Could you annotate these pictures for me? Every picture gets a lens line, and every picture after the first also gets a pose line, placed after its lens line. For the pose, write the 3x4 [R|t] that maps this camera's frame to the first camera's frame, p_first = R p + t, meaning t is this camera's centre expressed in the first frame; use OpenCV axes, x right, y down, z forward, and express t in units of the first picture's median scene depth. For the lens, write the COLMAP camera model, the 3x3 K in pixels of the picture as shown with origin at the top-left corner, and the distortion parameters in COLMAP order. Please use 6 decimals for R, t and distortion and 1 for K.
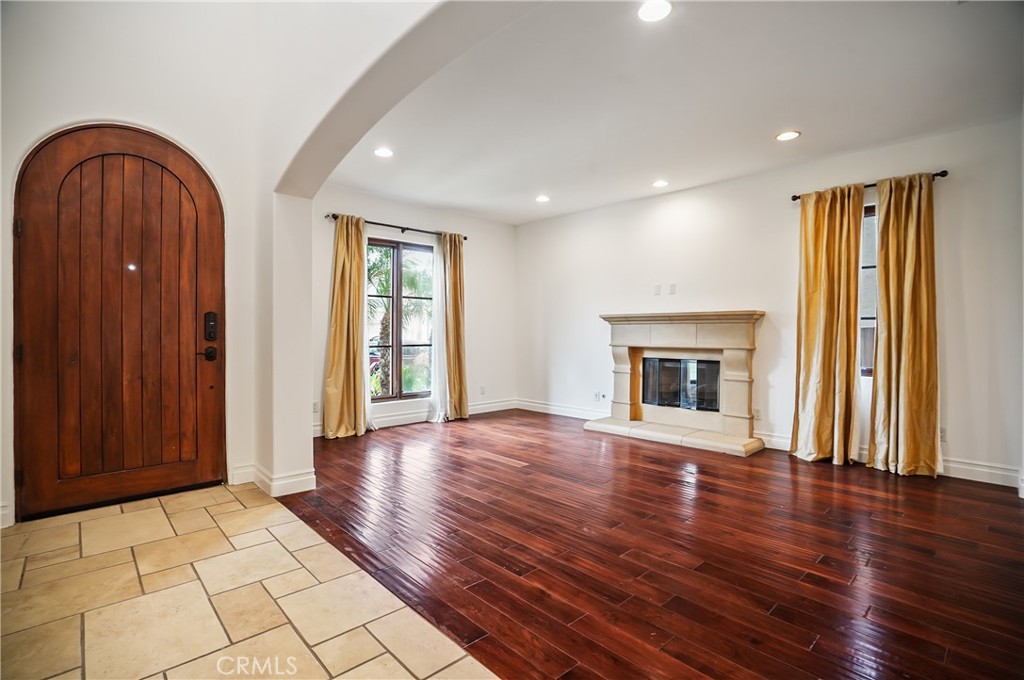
lens RADIAL K [[477.5, 0, 504.3], [0, 477.5, 337.4], [0, 0, 1]] dist [-0.056540, 0.022932]
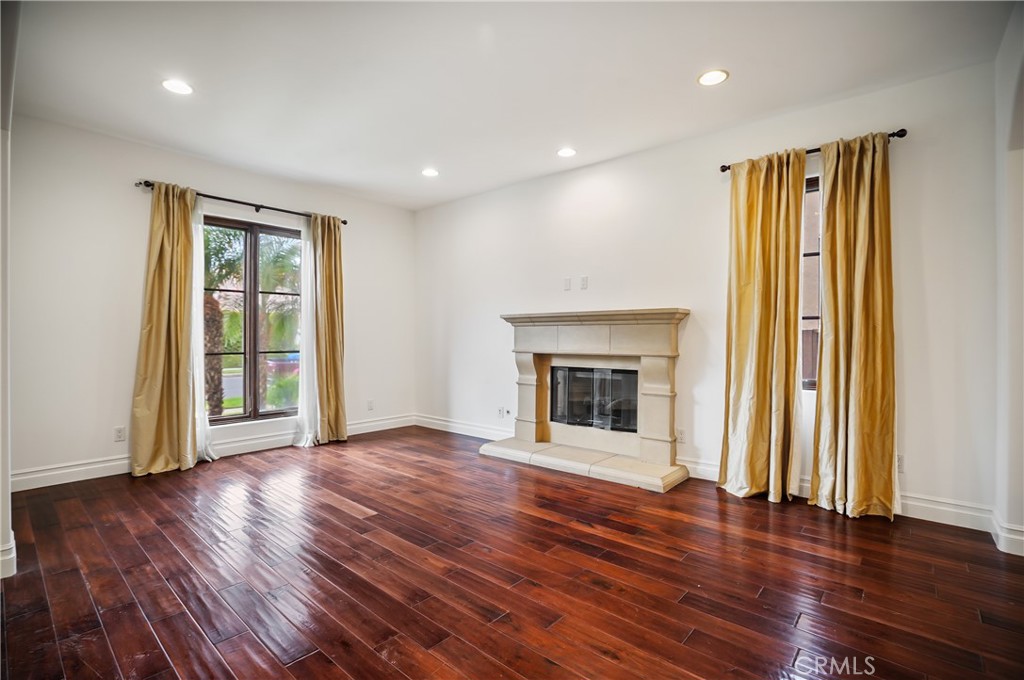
lens RADIAL K [[468.9, 0, 508.4], [0, 468.9, 343.4], [0, 0, 1]] dist [-0.051430, 0.021559]
pose [[0.995465, -0.001993, 0.095104, 0.174973], [0.001664, 0.999992, 0.003536, -0.000559], [-0.095111, -0.003362, 0.995461, 0.241401]]
